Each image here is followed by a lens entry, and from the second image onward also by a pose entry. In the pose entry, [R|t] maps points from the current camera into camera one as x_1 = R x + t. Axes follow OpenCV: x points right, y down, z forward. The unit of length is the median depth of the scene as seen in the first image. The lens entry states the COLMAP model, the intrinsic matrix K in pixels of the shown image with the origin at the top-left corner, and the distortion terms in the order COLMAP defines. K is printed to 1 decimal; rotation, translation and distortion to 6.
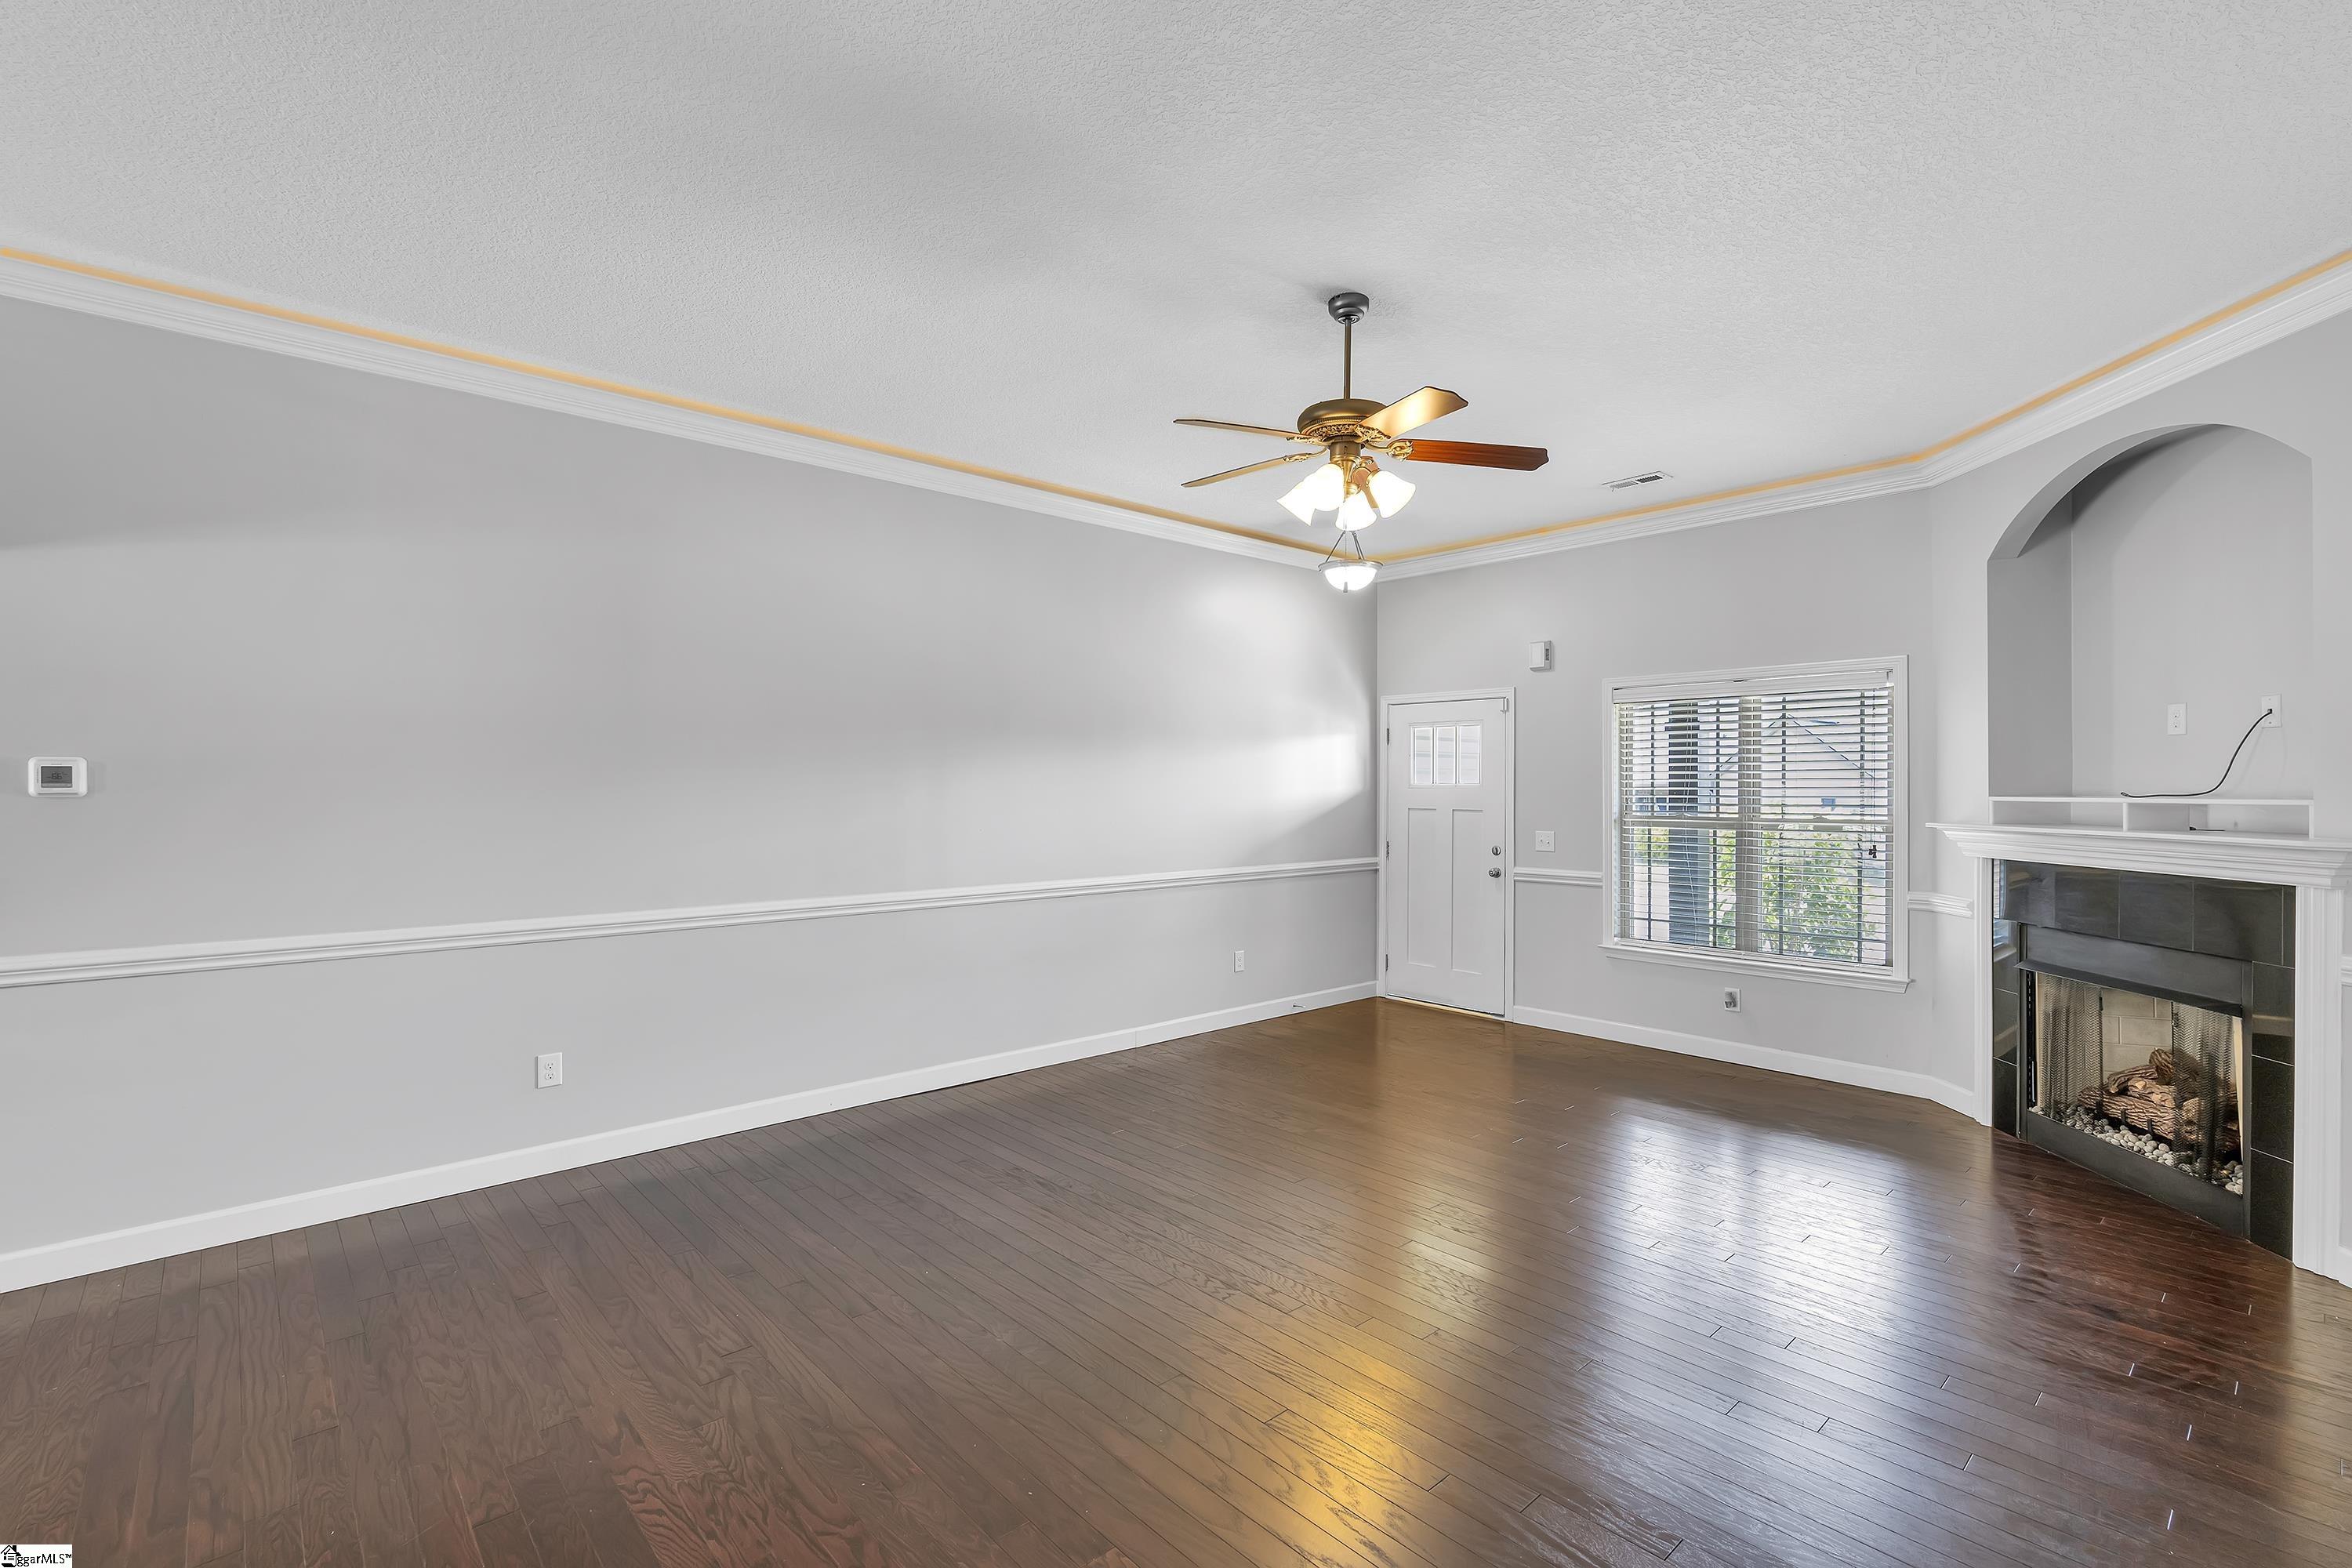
lens RADIAL K [[1050.1, 0, 1176.0], [0, 1050.1, 784.0], [0, 0, 1]] dist [-0.003055, 0.000057]
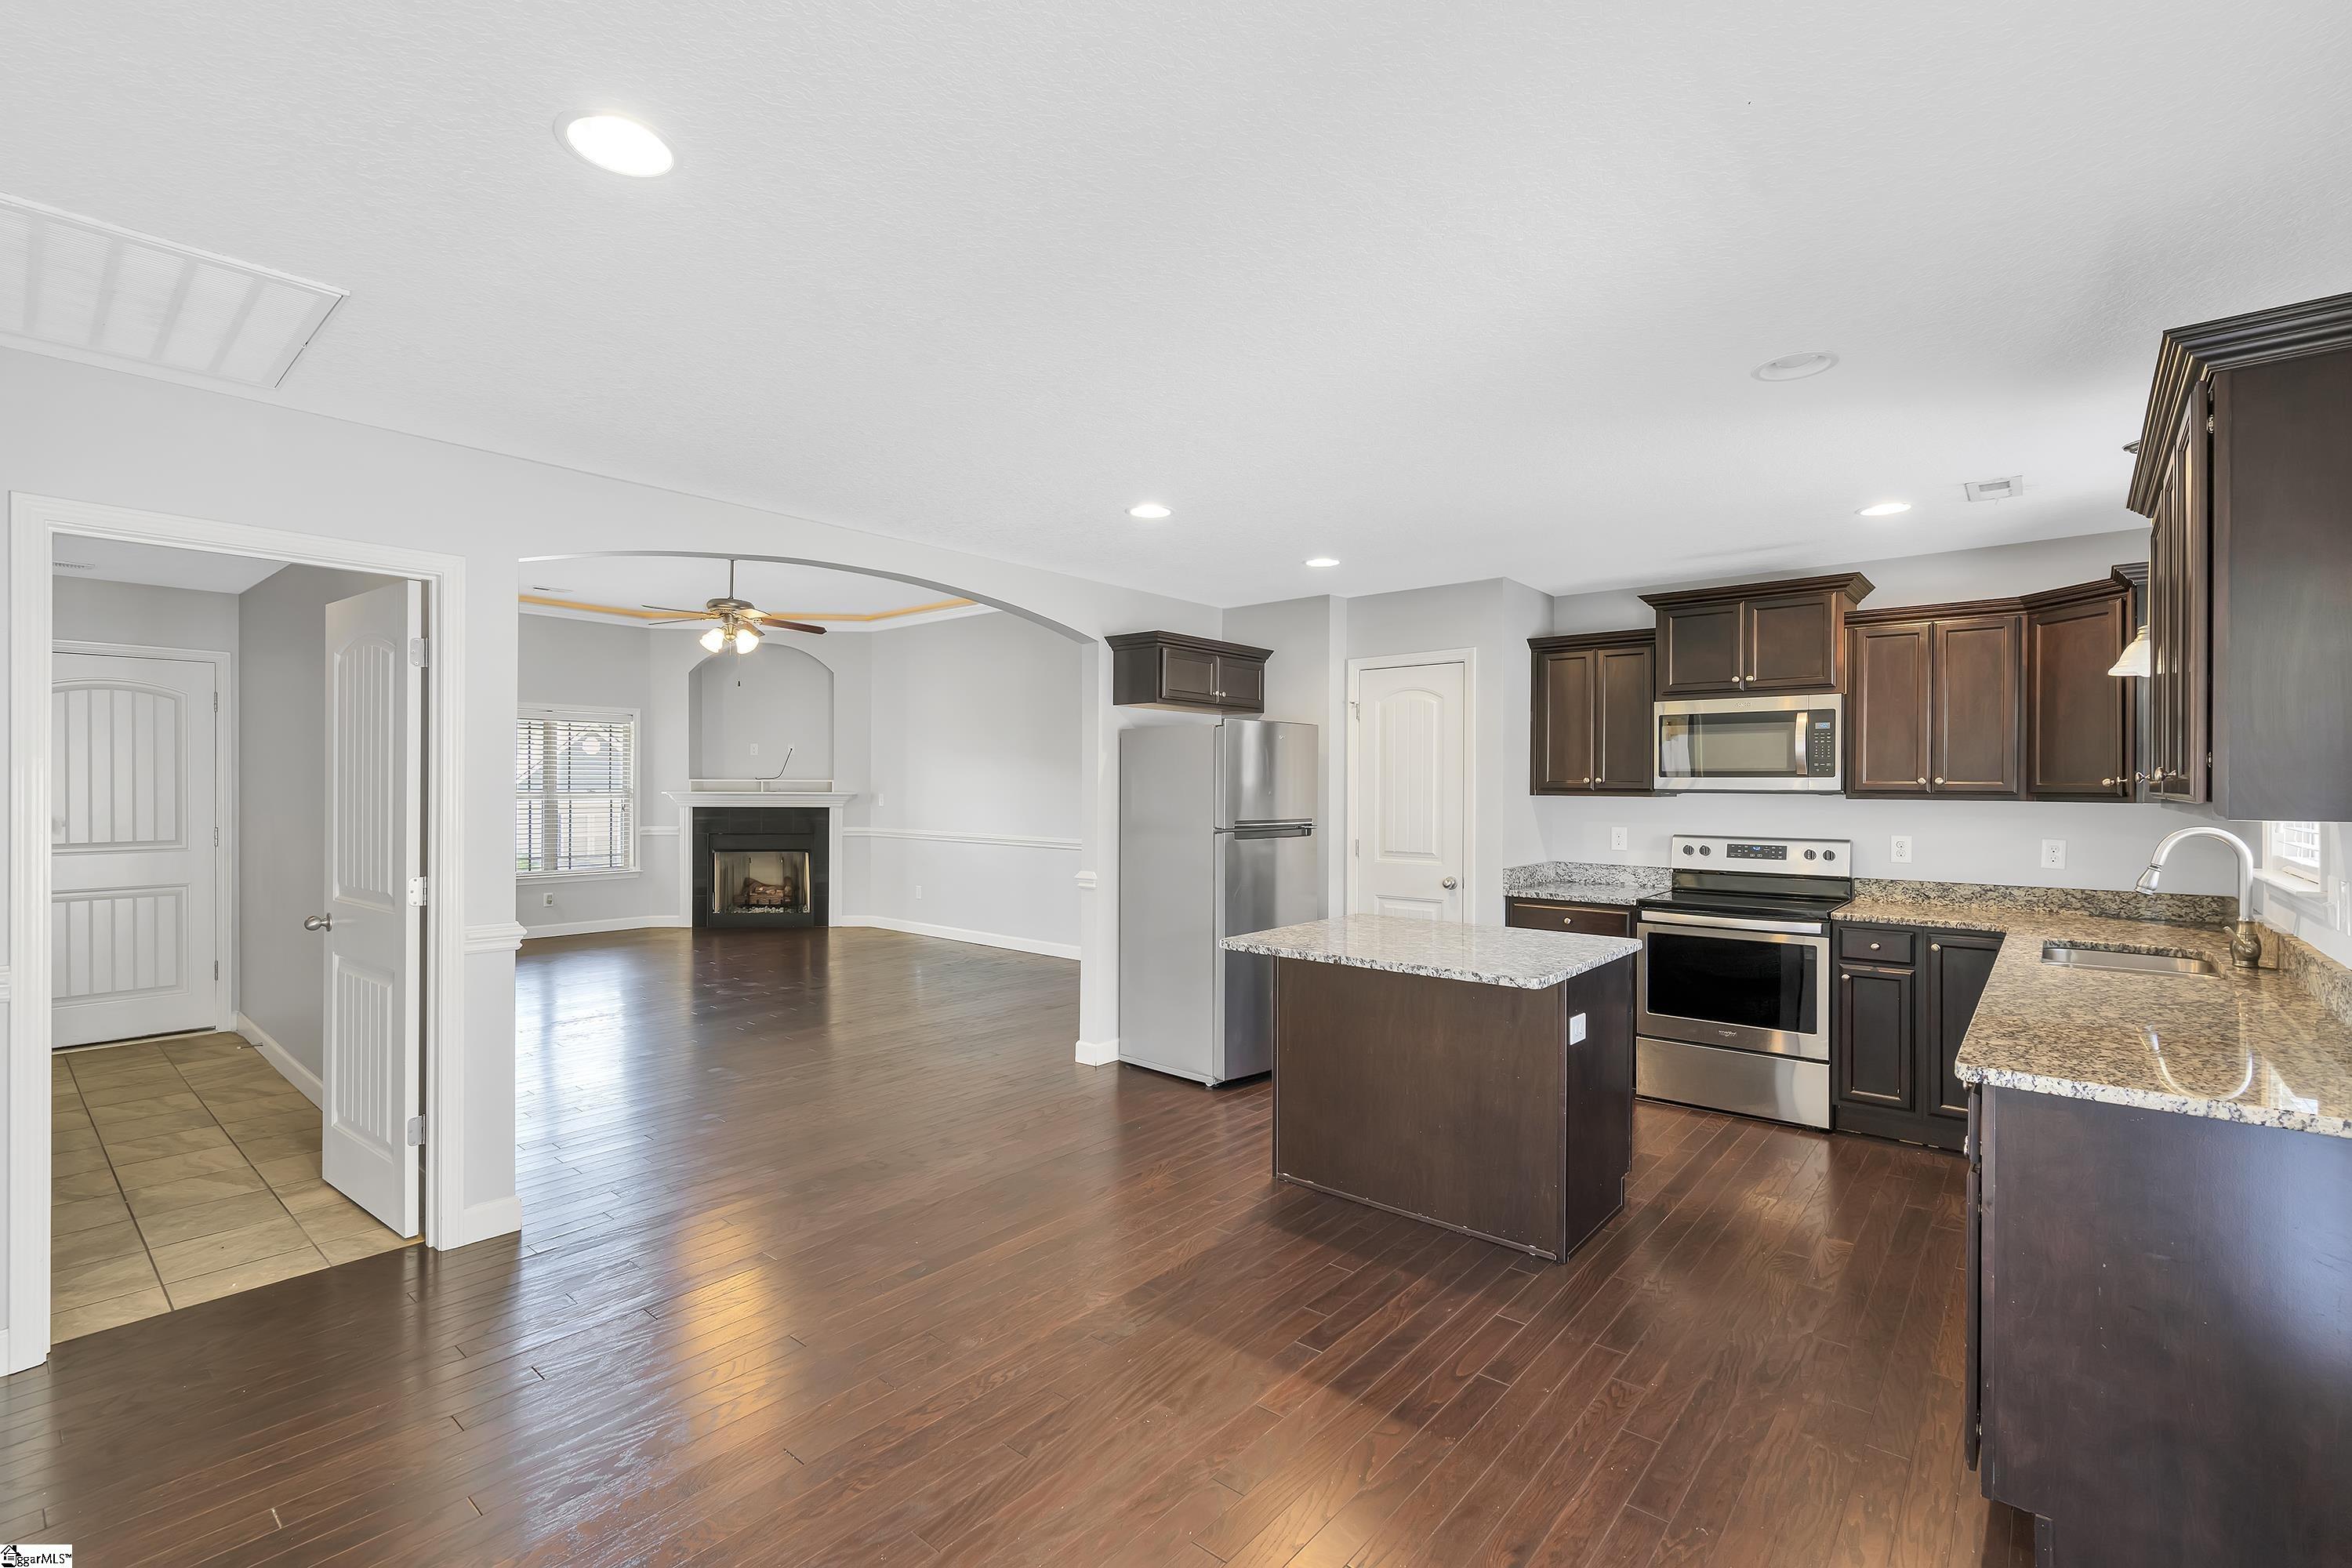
lens RADIAL K [[1050.1, 0, 1176.0], [0, 1050.1, 784.0], [0, 0, 1]] dist [-0.003055, 0.000057]
pose [[-0.114924, -0.004701, 0.993363, -1.732977], [-0.008930, 0.999953, 0.003699, 0.004531], [-0.993334, -0.008445, -0.114961, 0.261031]]
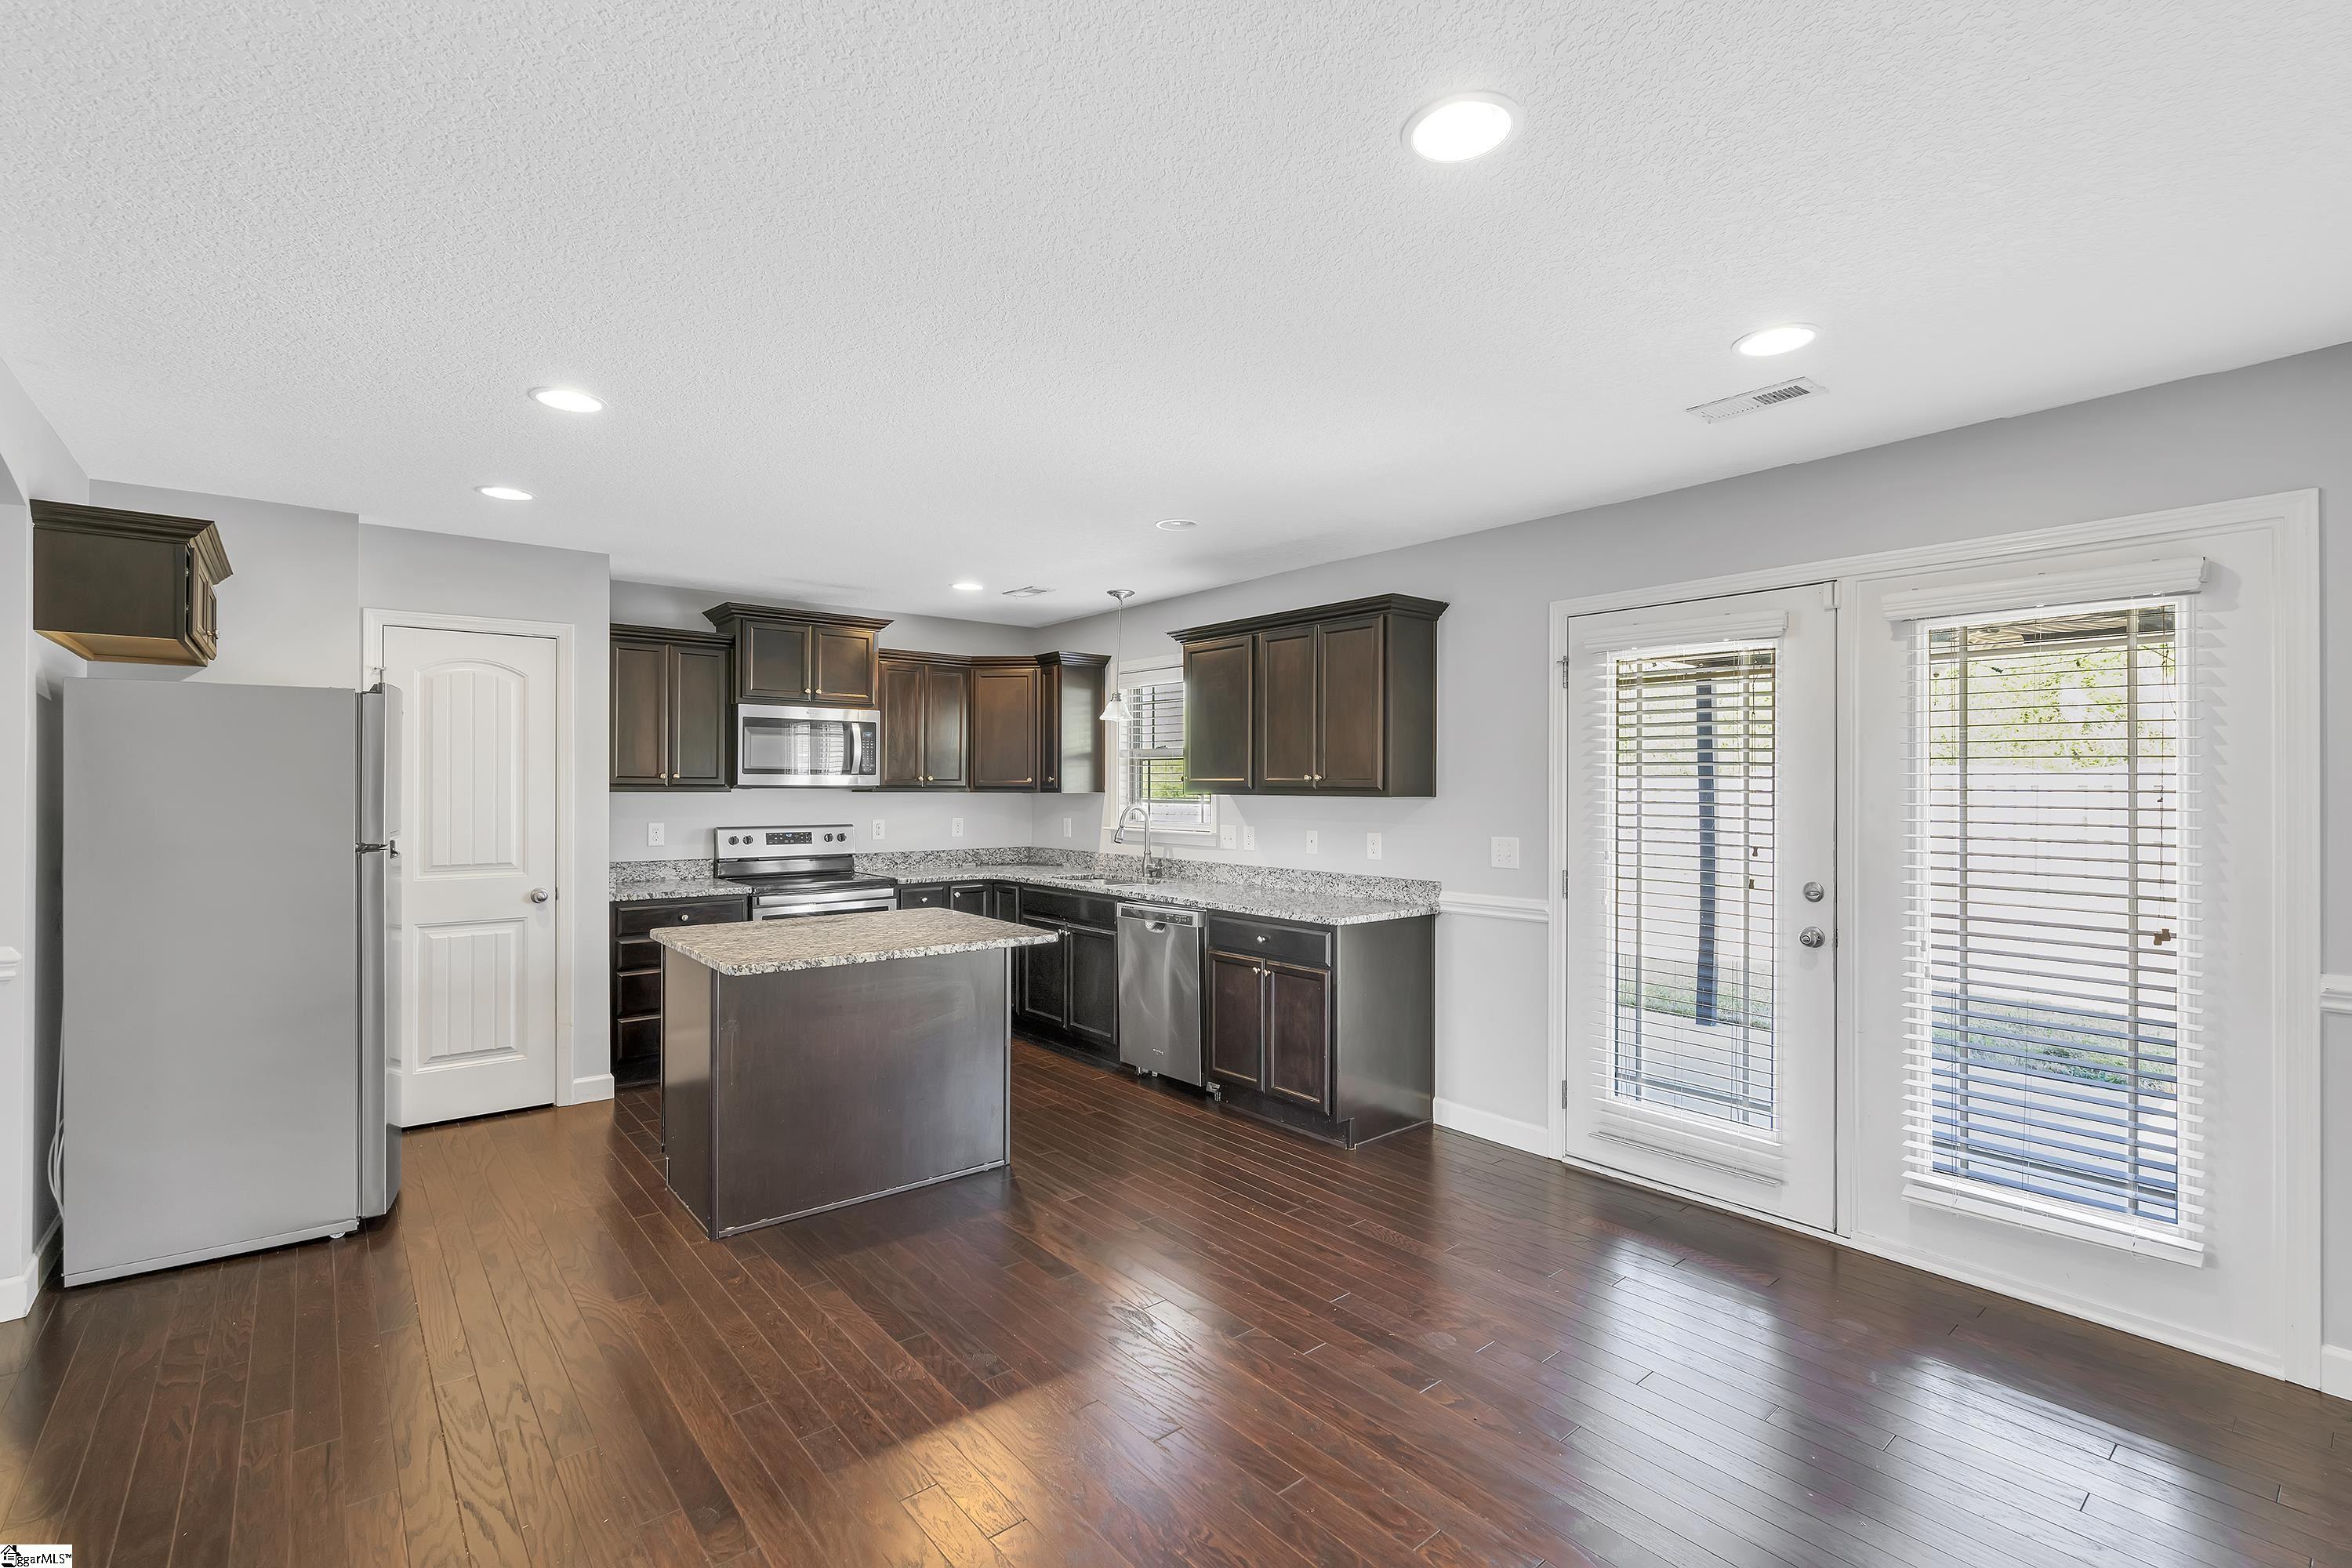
lens RADIAL K [[1066.3, 0, 1170.2], [0, 1066.3, 785.4], [0, 0, 1]] dist [-0.000740, 0.001003]
pose [[-0.997868, -0.008612, 0.064687, -1.219303], [-0.008918, 0.999950, -0.004439, 0.011840], [-0.064646, -0.005006, -0.997896, 0.845916]]
